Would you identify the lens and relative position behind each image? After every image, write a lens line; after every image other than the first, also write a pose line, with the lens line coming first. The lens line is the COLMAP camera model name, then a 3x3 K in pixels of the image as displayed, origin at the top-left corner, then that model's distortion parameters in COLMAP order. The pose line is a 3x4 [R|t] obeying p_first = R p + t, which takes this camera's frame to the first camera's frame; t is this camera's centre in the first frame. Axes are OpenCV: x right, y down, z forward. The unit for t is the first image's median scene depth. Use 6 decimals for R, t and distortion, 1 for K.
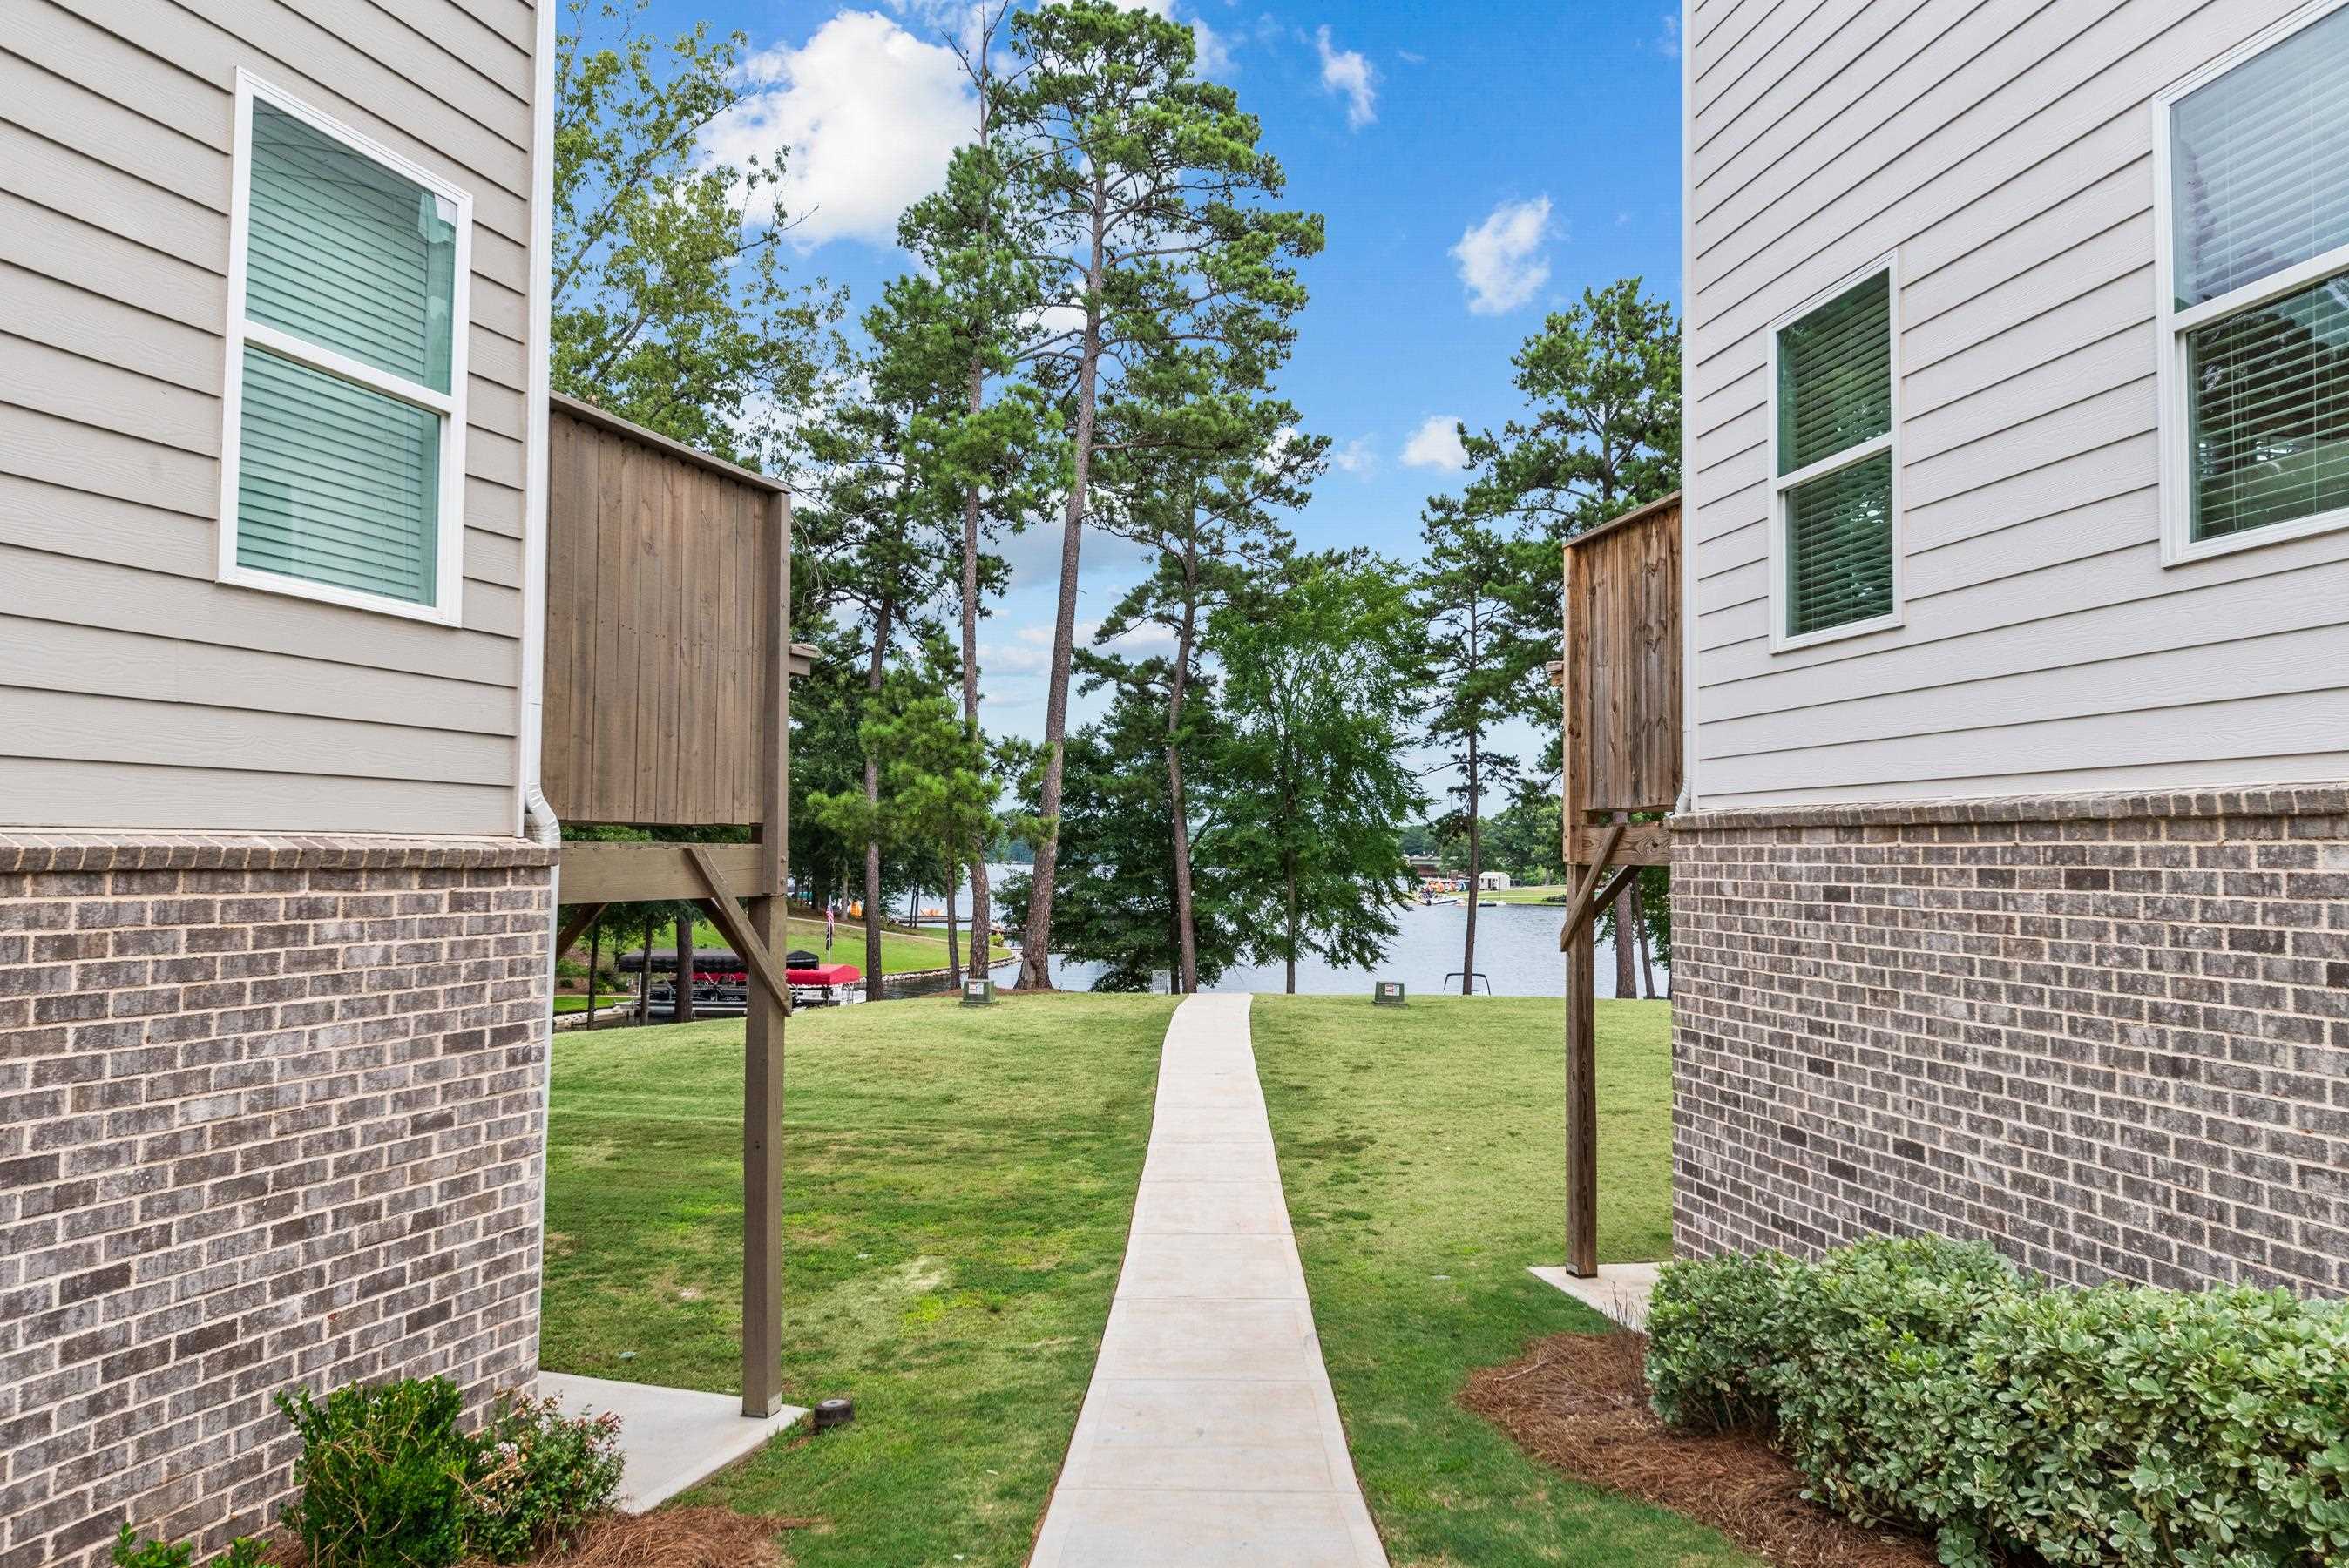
lens RADIAL K [[1609.4, 0, 1174.5], [0, 1609.4, 784.0], [0, 0, 1]] dist [0.000677, 0.000083]
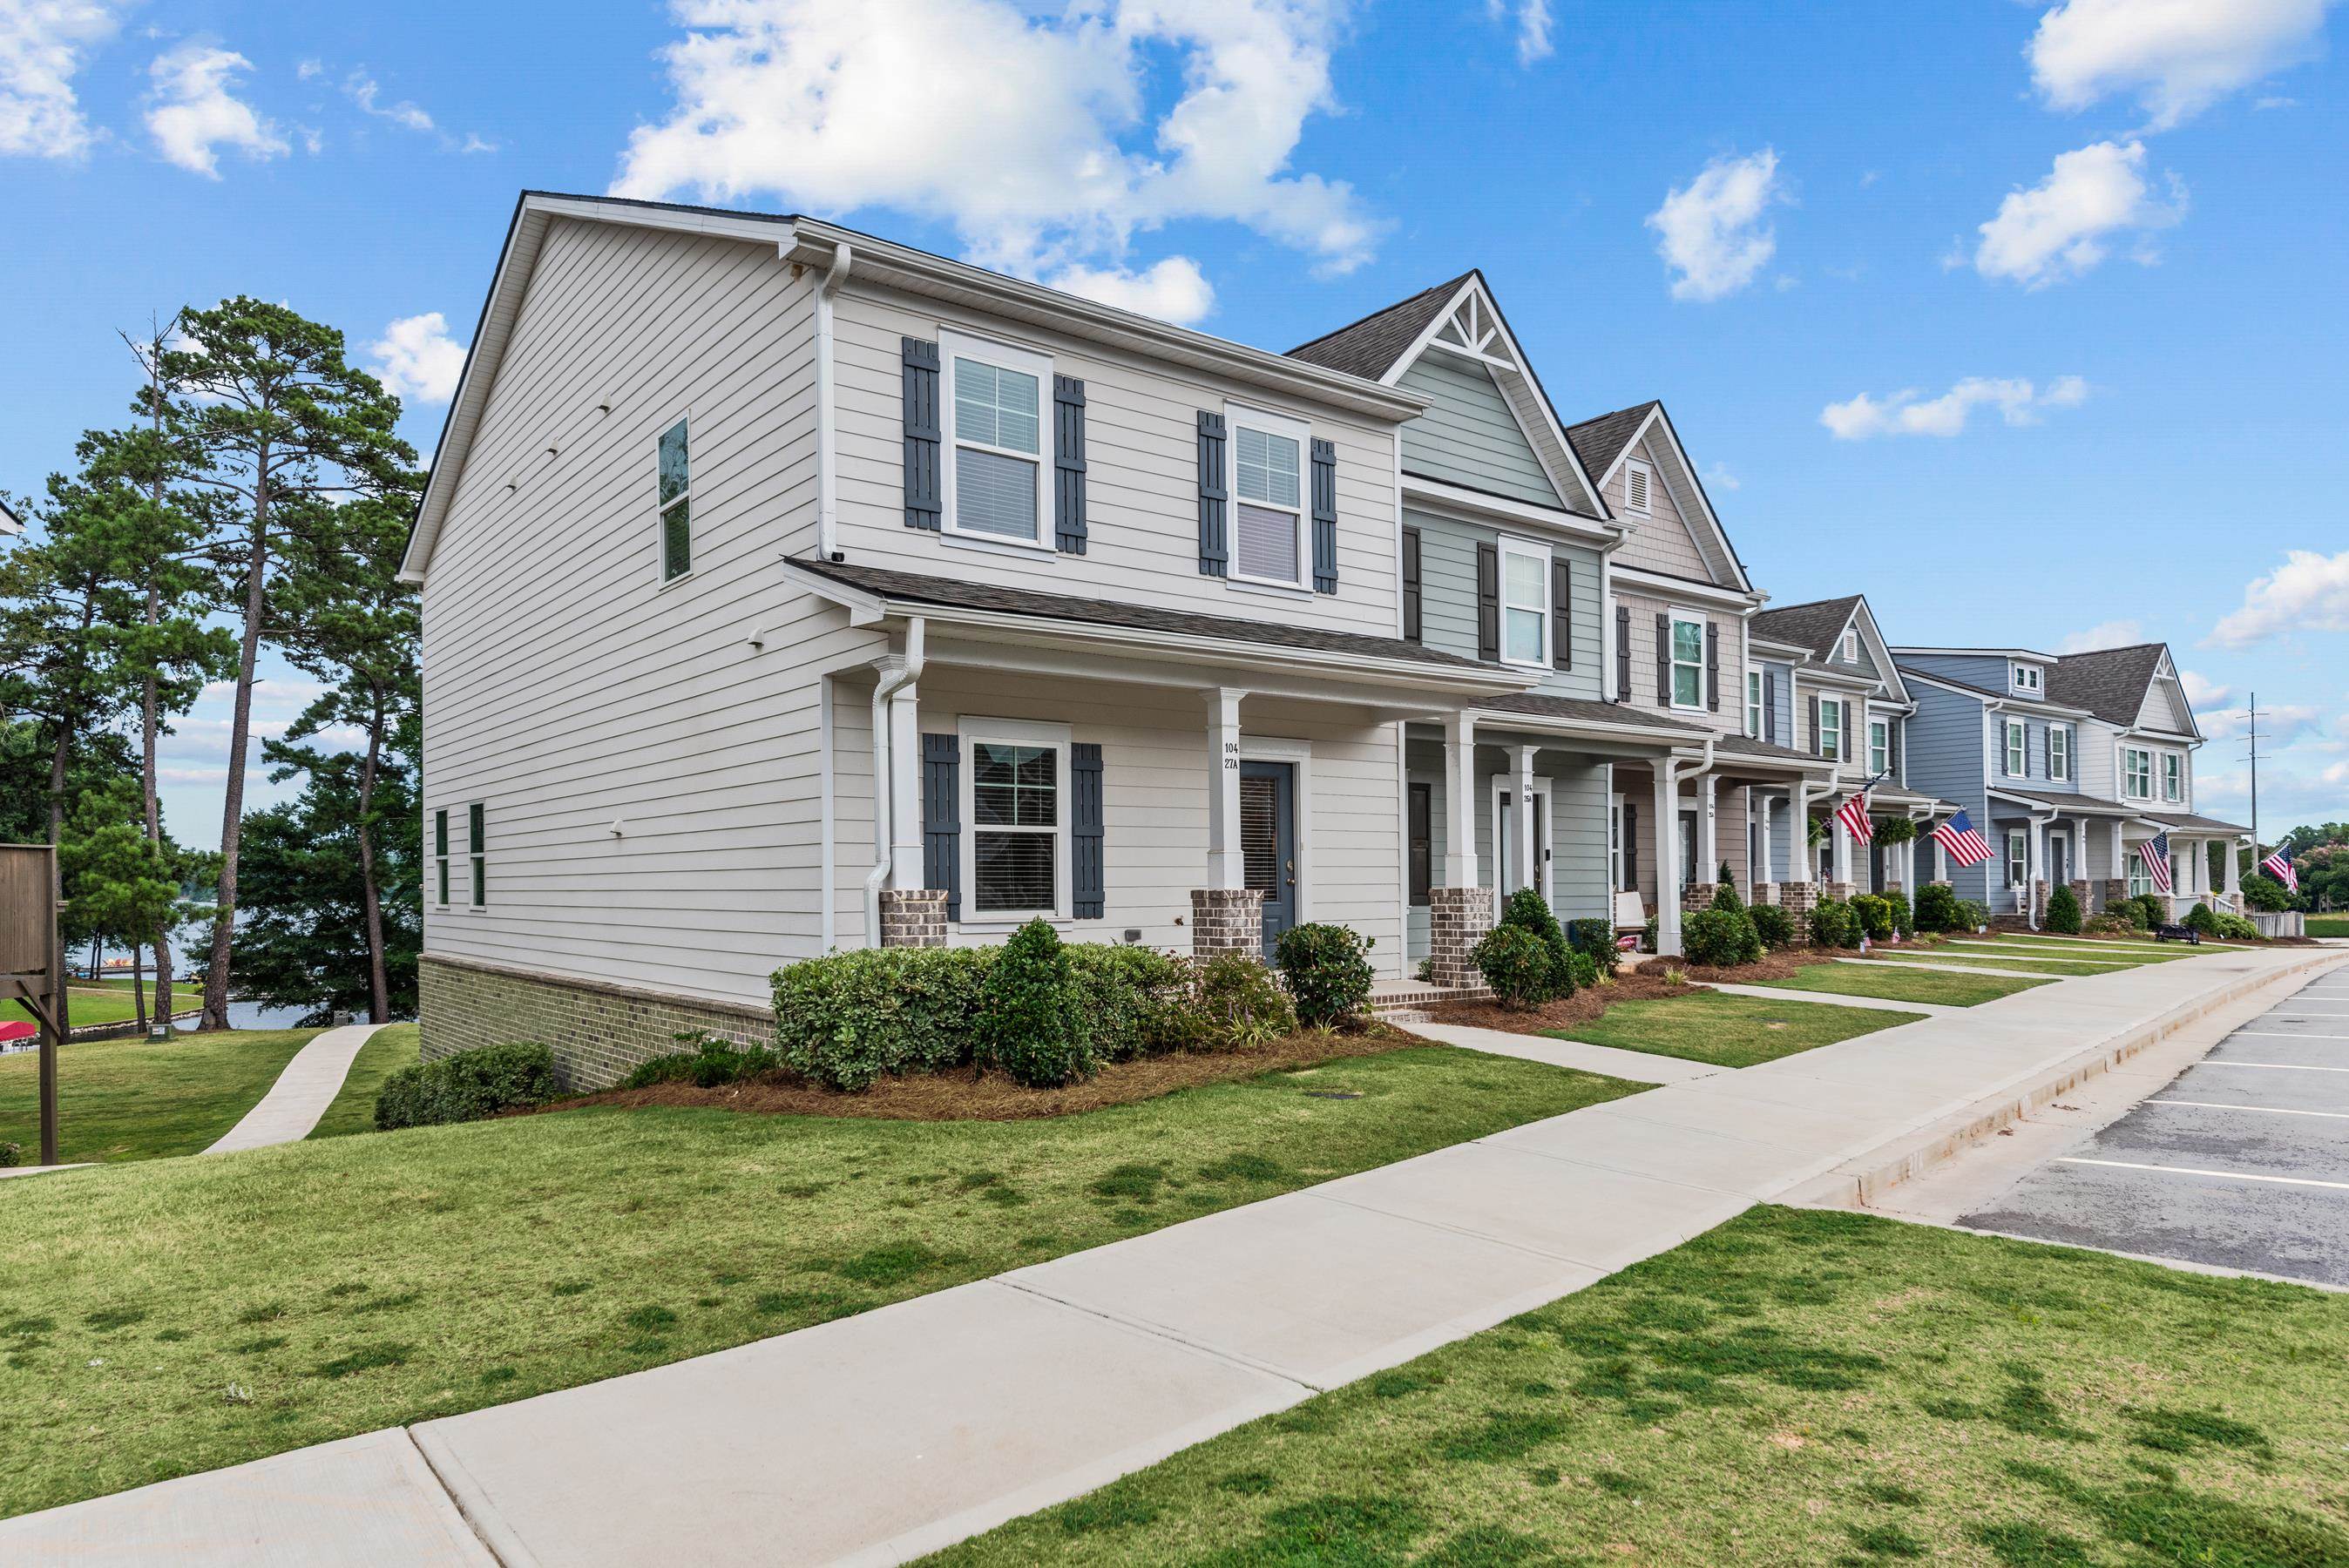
lens RADIAL K [[1443.5, 0, 1250.4], [0, 1443.5, 865.1], [0, 0, 1]] dist [0.020223, -0.022974]
pose [[0.870377, -0.010372, 0.492276, 0.048325], [-0.005493, 0.999511, 0.030771, -0.035958], [-0.492355, -0.029486, 0.869895, -0.326163]]
